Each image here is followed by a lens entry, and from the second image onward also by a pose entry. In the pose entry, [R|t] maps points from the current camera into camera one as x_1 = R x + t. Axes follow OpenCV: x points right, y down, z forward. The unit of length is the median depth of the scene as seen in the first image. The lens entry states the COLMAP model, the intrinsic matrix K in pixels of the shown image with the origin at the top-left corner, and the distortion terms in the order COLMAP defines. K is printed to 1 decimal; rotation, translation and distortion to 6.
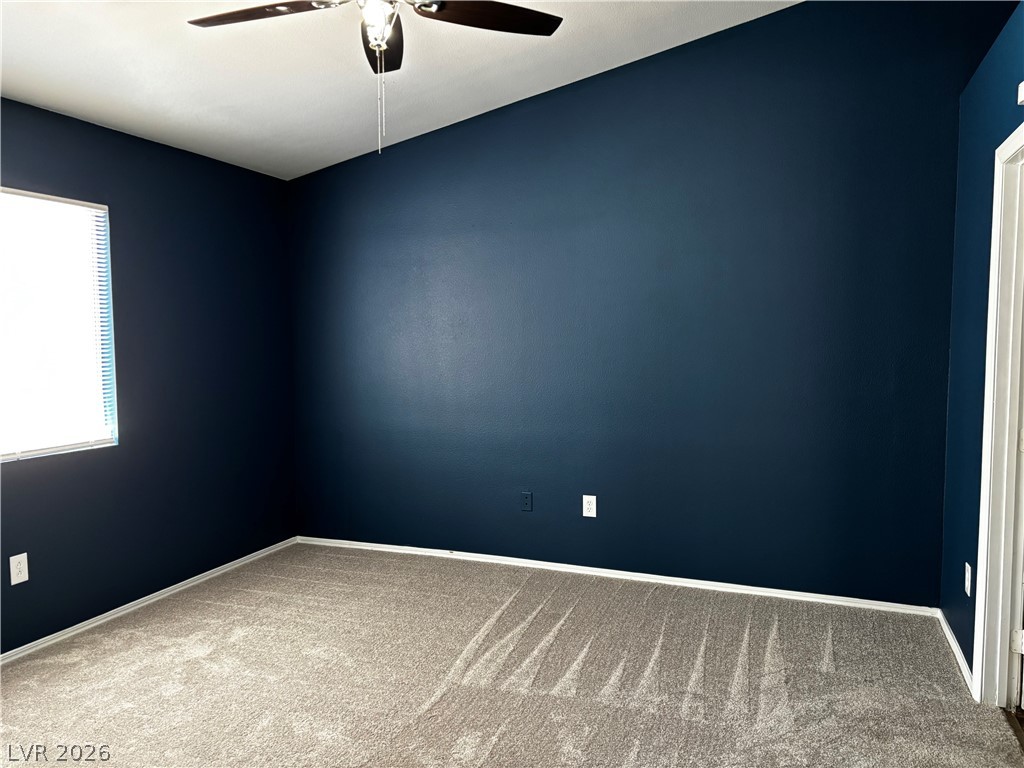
lens RADIAL K [[773.5, 0, 506.1], [0, 773.5, 383.1], [0, 0, 1]] dist [0.053592, -0.051301]
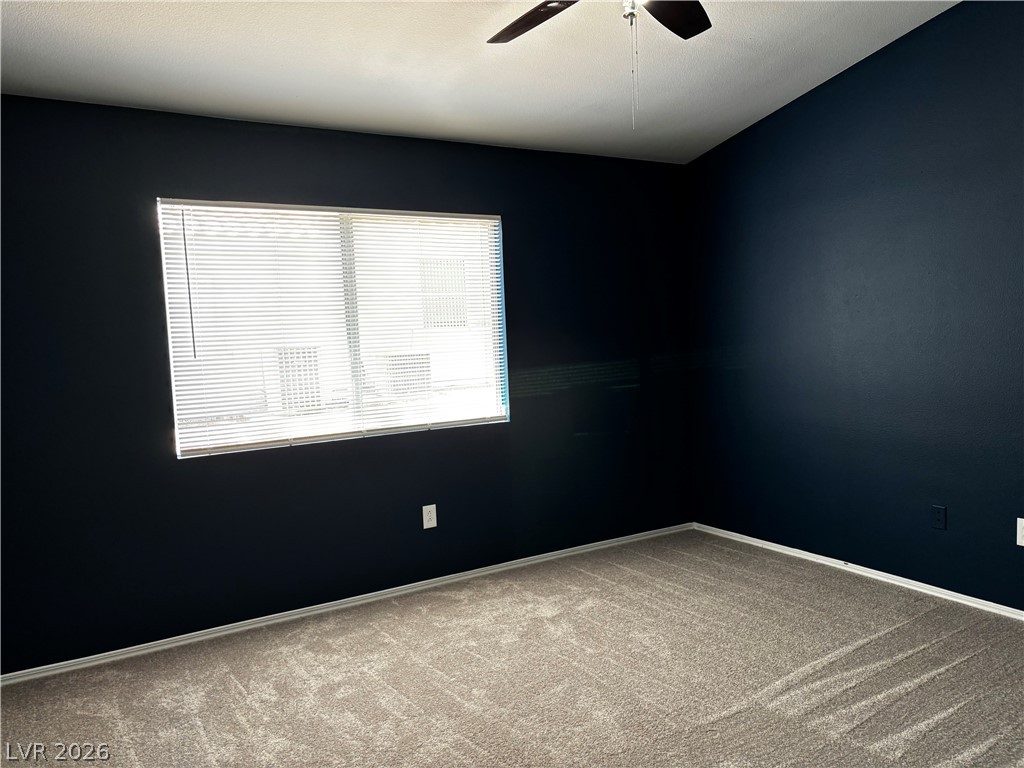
lens RADIAL K [[773.5, 0, 507.8], [0, 773.5, 384.2], [0, 0, 1]] dist [0.053592, -0.051301]
pose [[0.783680, 0.014735, -0.620991, 0.228507], [-0.002609, 0.999788, 0.020429, -0.000051], [0.621160, -0.014390, 0.783552, 0.105812]]
